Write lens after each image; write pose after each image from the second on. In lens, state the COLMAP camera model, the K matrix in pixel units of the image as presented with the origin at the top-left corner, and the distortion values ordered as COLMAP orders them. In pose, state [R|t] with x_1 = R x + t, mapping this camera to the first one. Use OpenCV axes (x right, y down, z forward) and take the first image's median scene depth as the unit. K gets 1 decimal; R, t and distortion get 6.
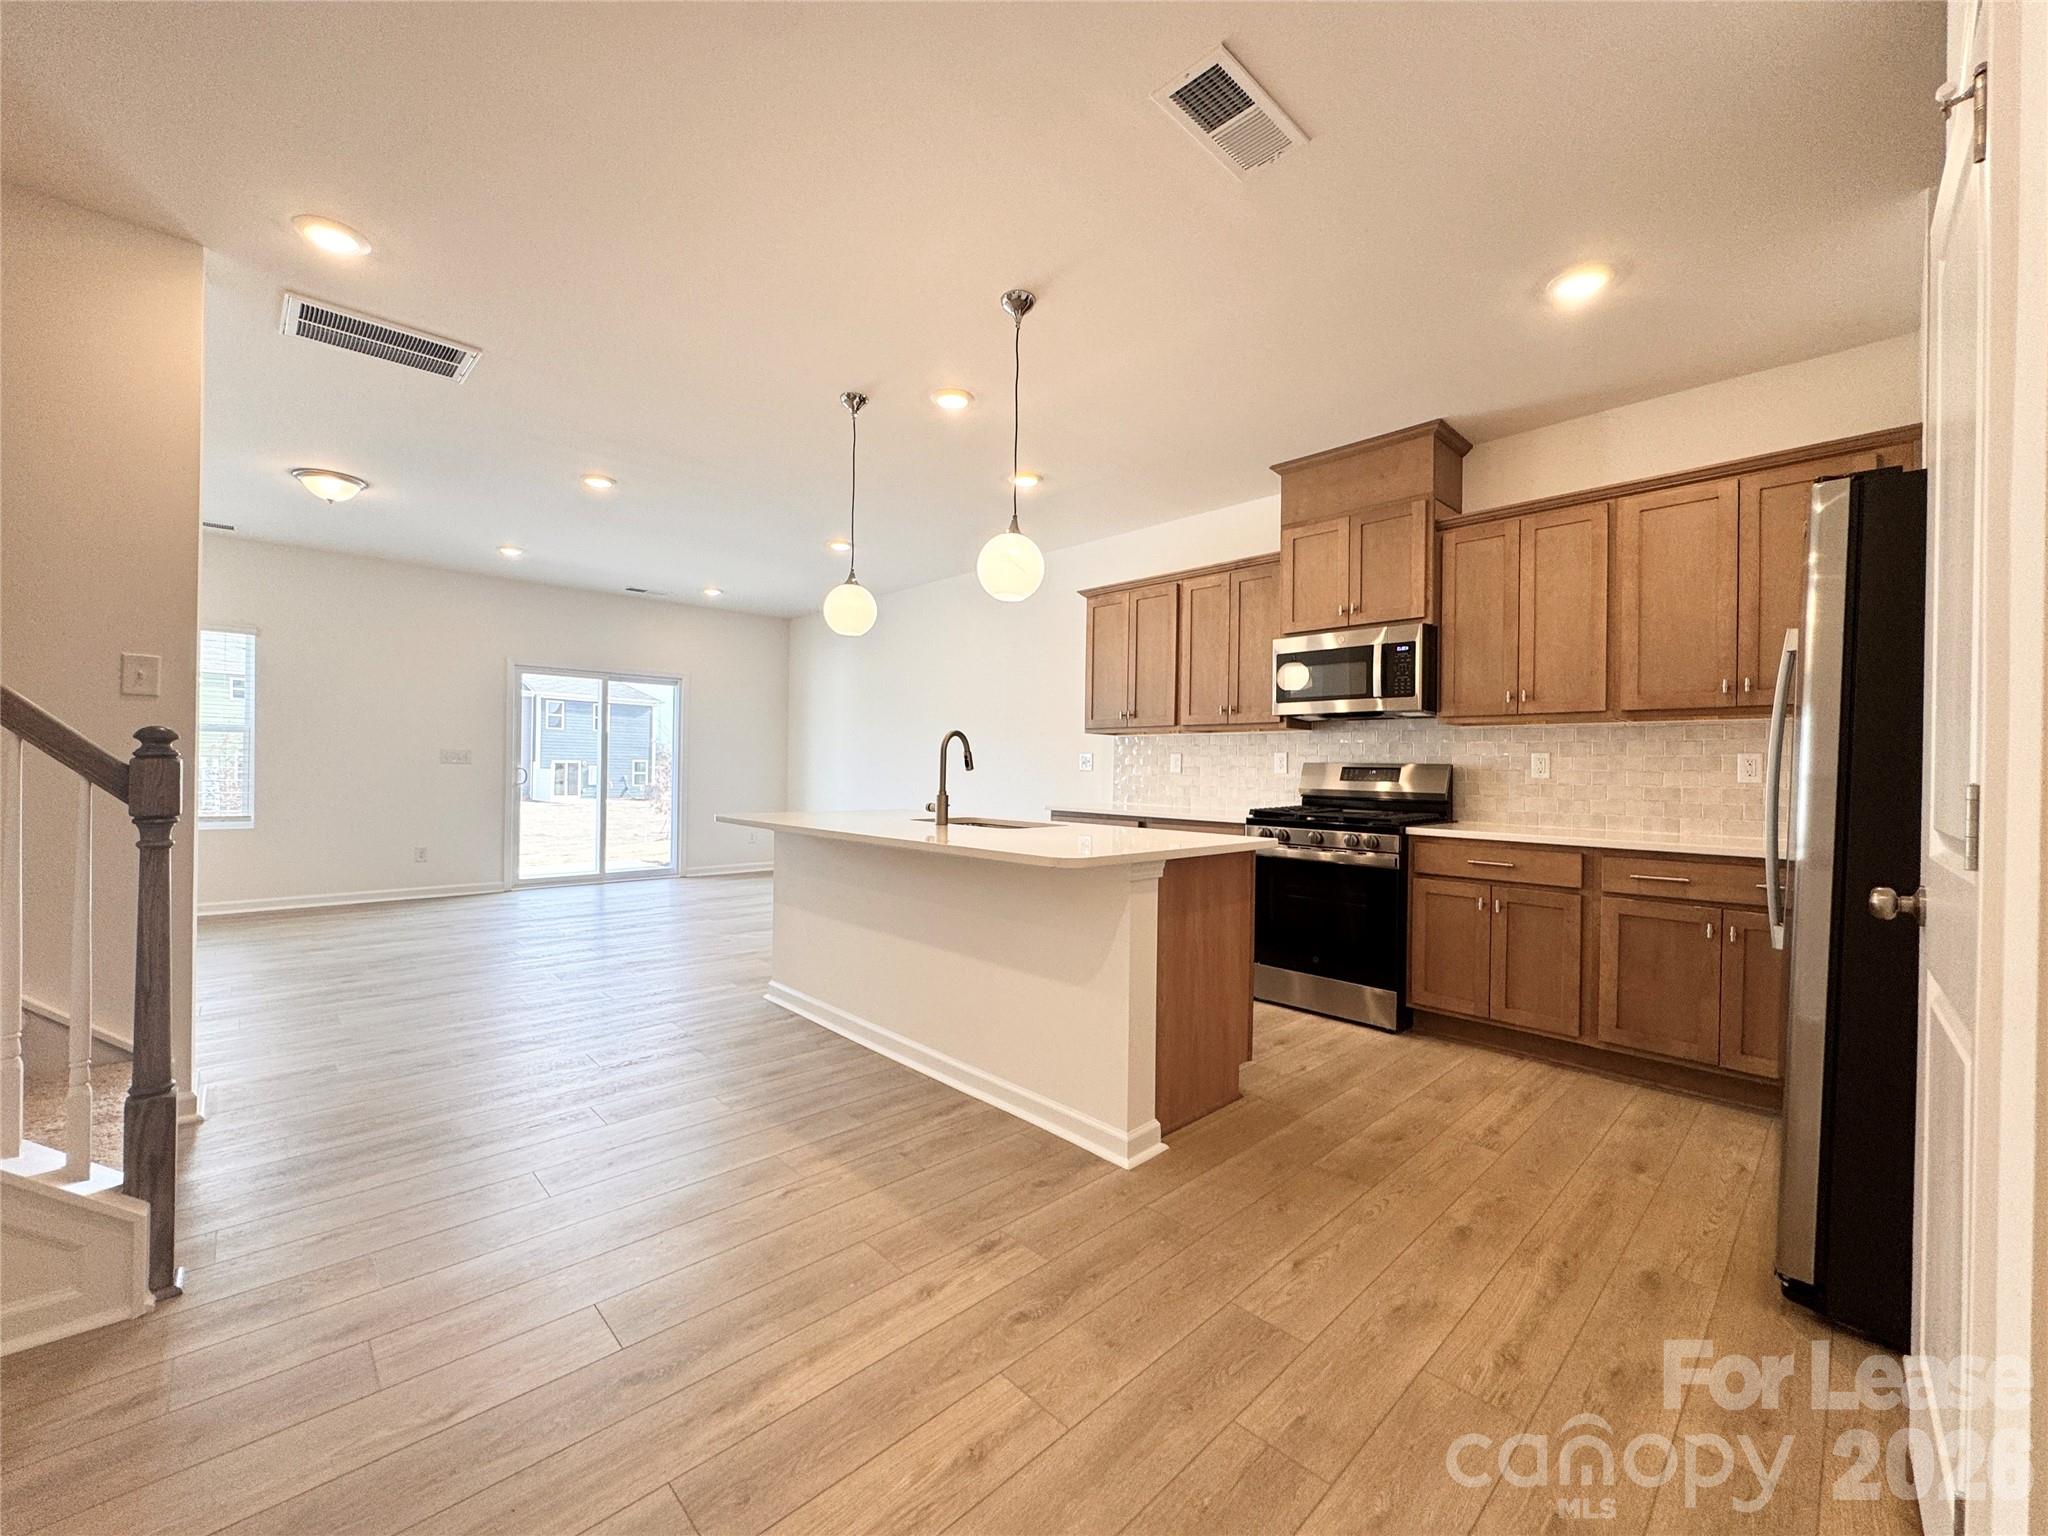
lens RADIAL K [[816.6, 0, 1022.0], [0, 816.6, 767.7], [0, 0, 1]] dist [-0.002316, -0.000004]
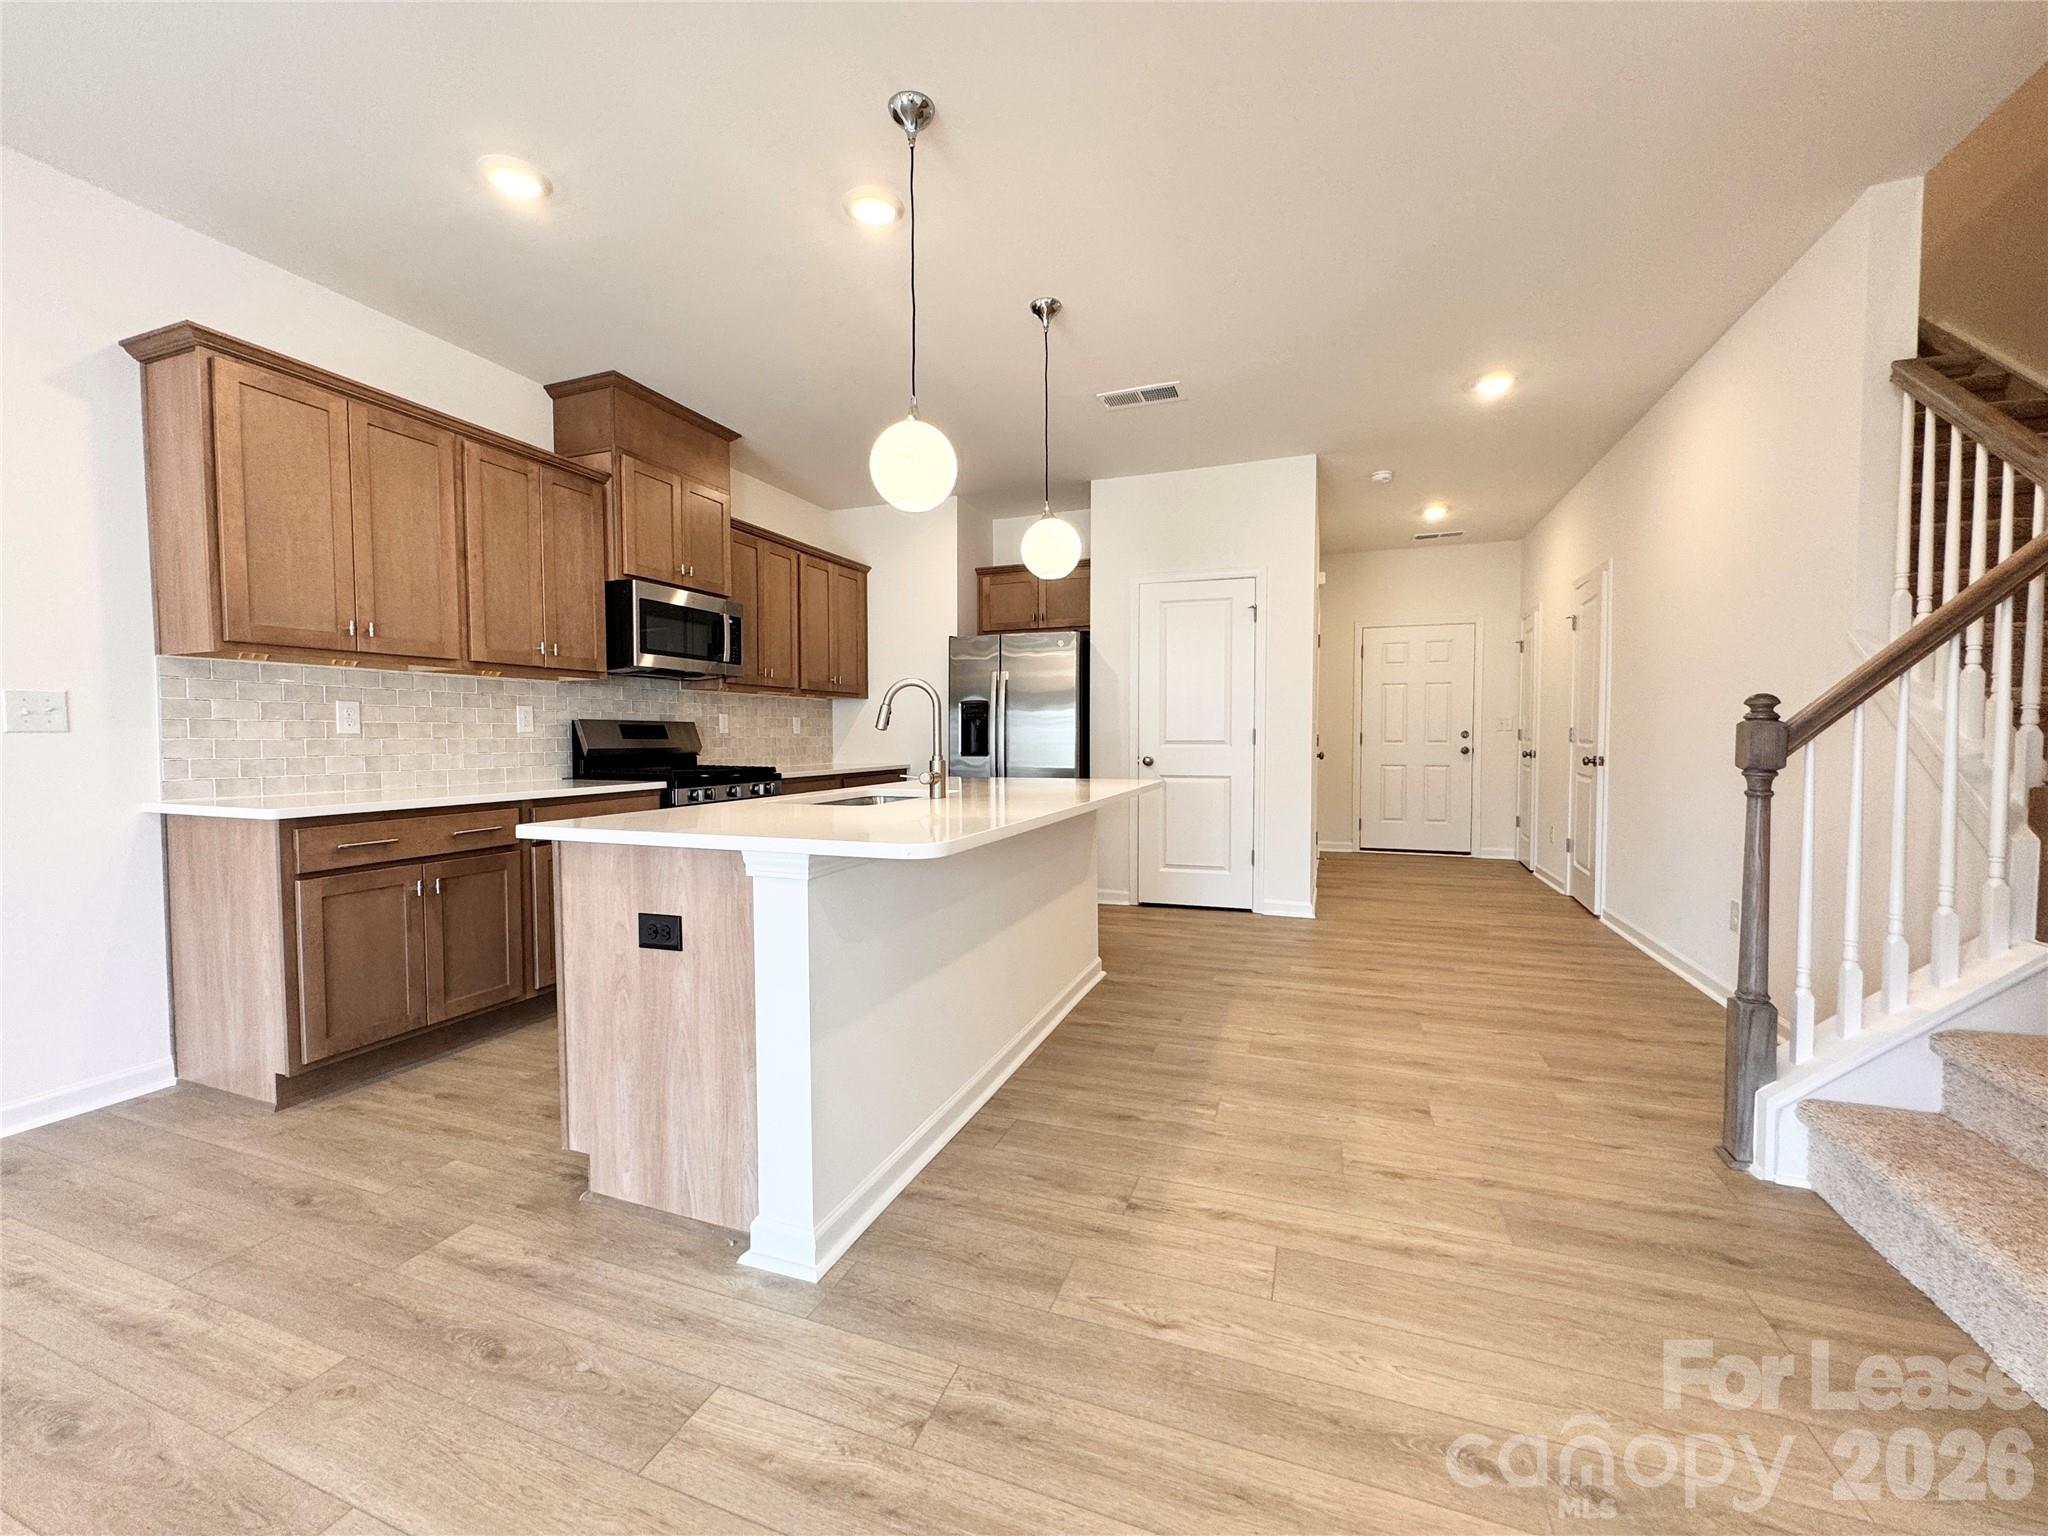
lens RADIAL K [[816.6, 0, 1022.0], [0, 816.6, 767.7], [0, 0, 1]] dist [-0.002316, -0.000004]
pose [[-0.436668, -0.047339, 0.898376, -0.794642], [-0.000577, 0.998629, 0.052341, -0.000642], [-0.899623, 0.022337, -0.436097, 1.190312]]
